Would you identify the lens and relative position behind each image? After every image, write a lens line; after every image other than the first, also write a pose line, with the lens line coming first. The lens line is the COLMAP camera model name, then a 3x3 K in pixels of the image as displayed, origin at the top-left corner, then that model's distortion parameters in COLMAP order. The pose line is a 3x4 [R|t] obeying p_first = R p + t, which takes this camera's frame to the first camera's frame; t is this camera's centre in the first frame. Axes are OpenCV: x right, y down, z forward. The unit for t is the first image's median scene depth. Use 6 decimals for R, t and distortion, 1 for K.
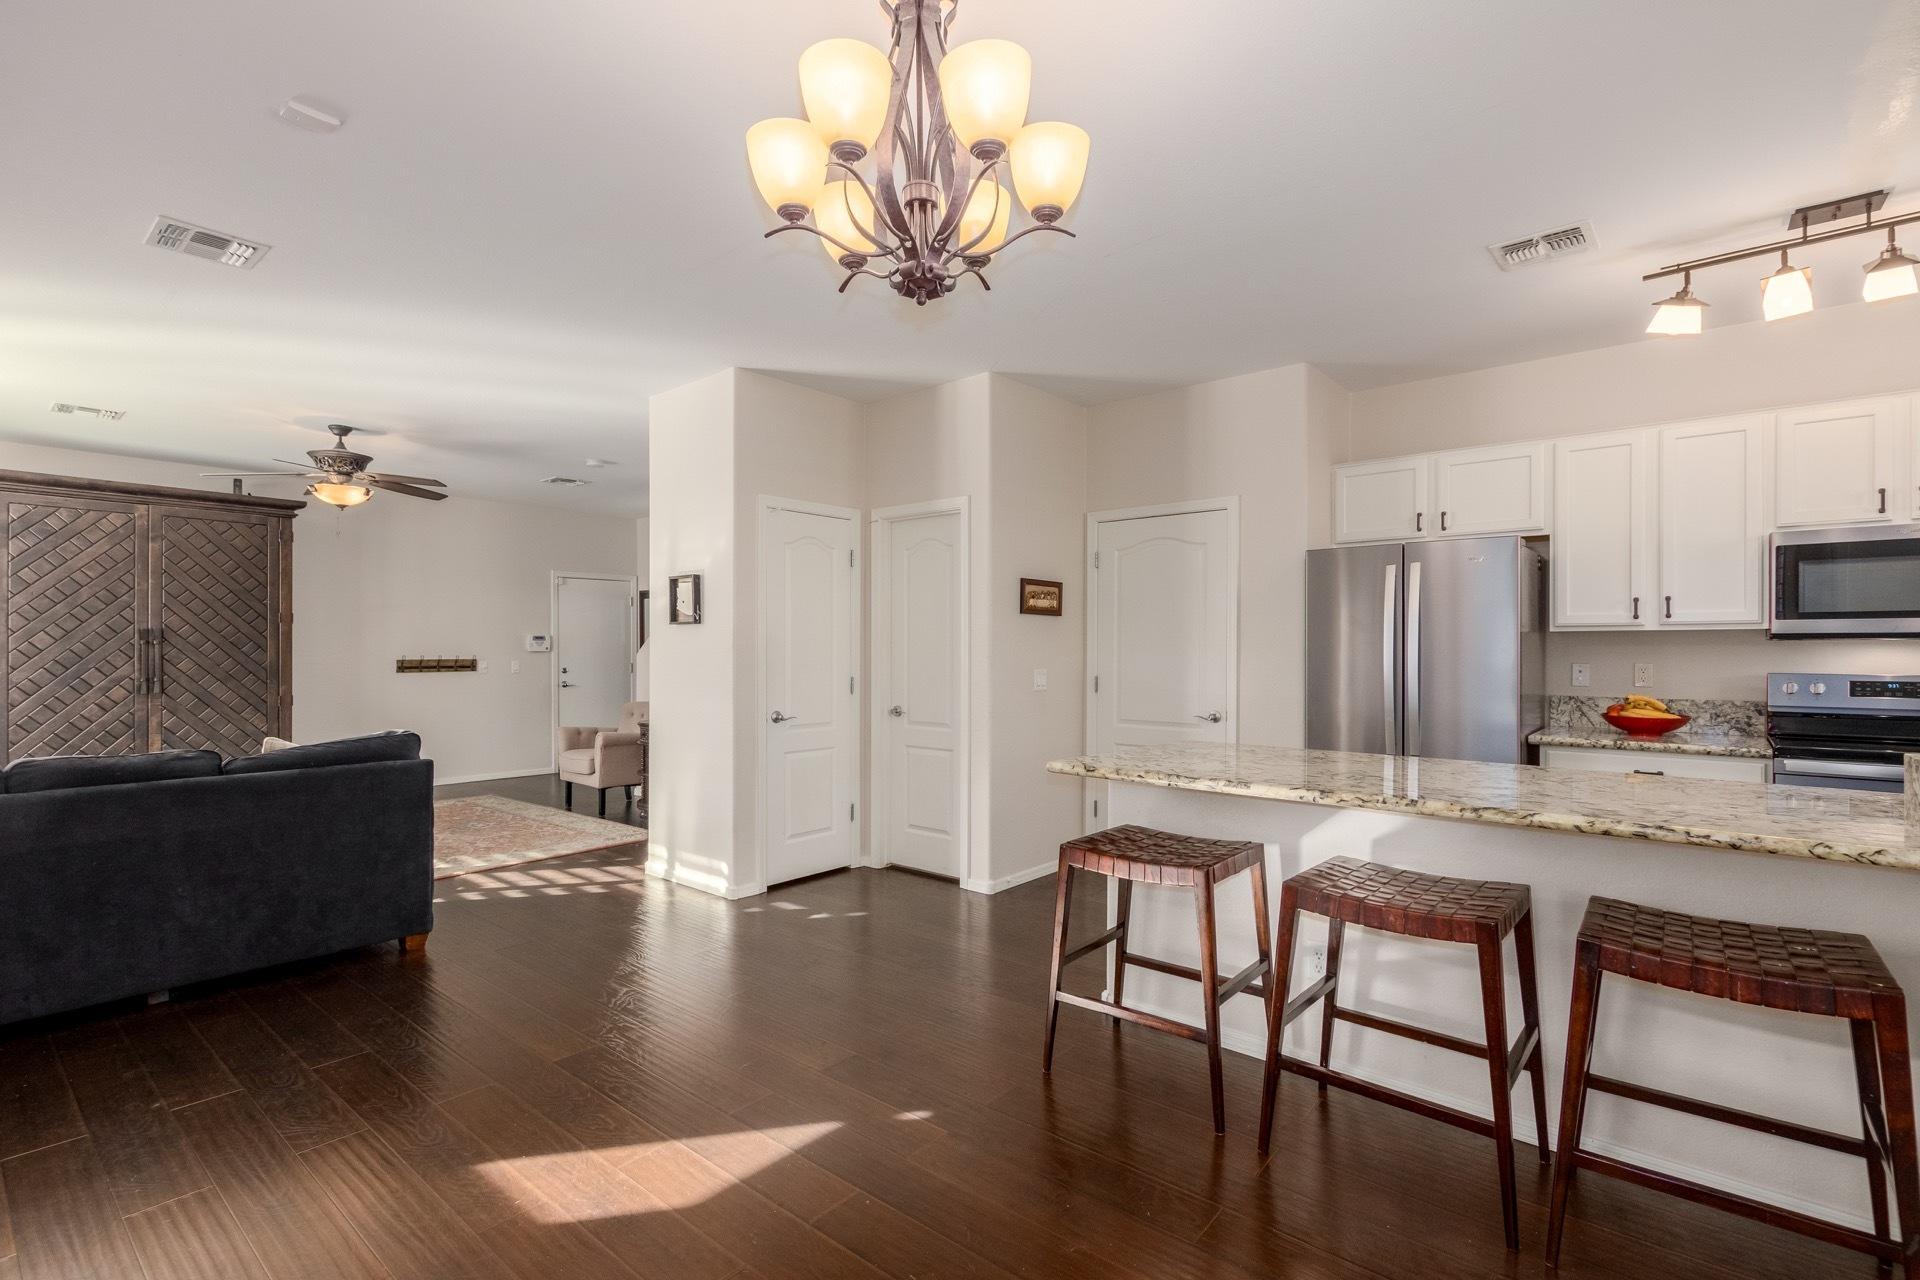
lens RADIAL K [[888.9, 0, 964.5], [0, 888.9, 650.9], [0, 0, 1]] dist [0.005019, -0.000337]
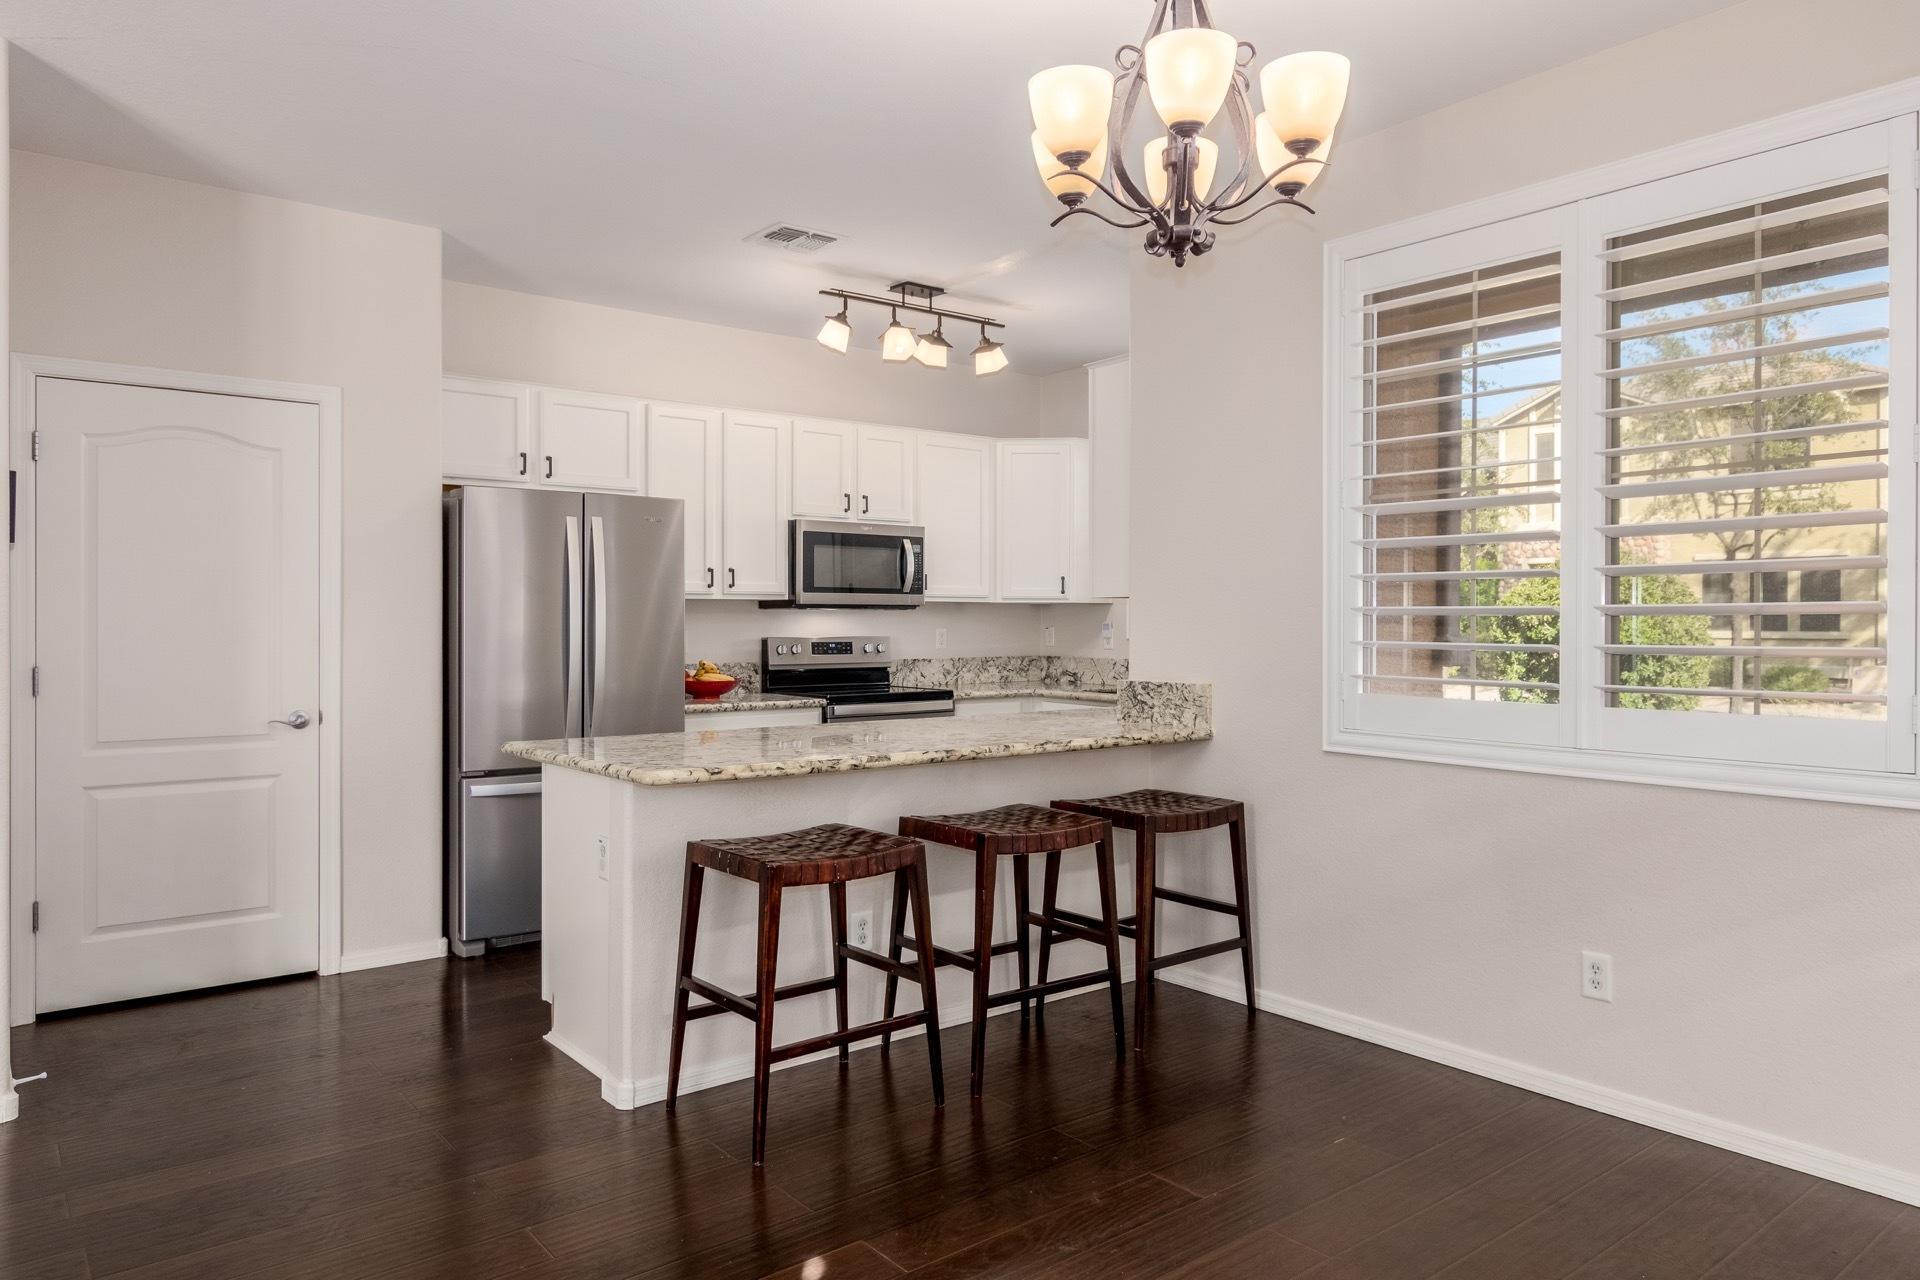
lens RADIAL K [[1244.2, 0, 962.0], [0, 1244.2, 617.1], [0, 0, 1]] dist [0.002487, 0.000780]
pose [[0.202749, 0.001943, 0.979229, -0.627469], [0.000383, 0.999998, -0.002063, 0.001885], [-0.979231, 0.000793, 0.202747, 0.412404]]
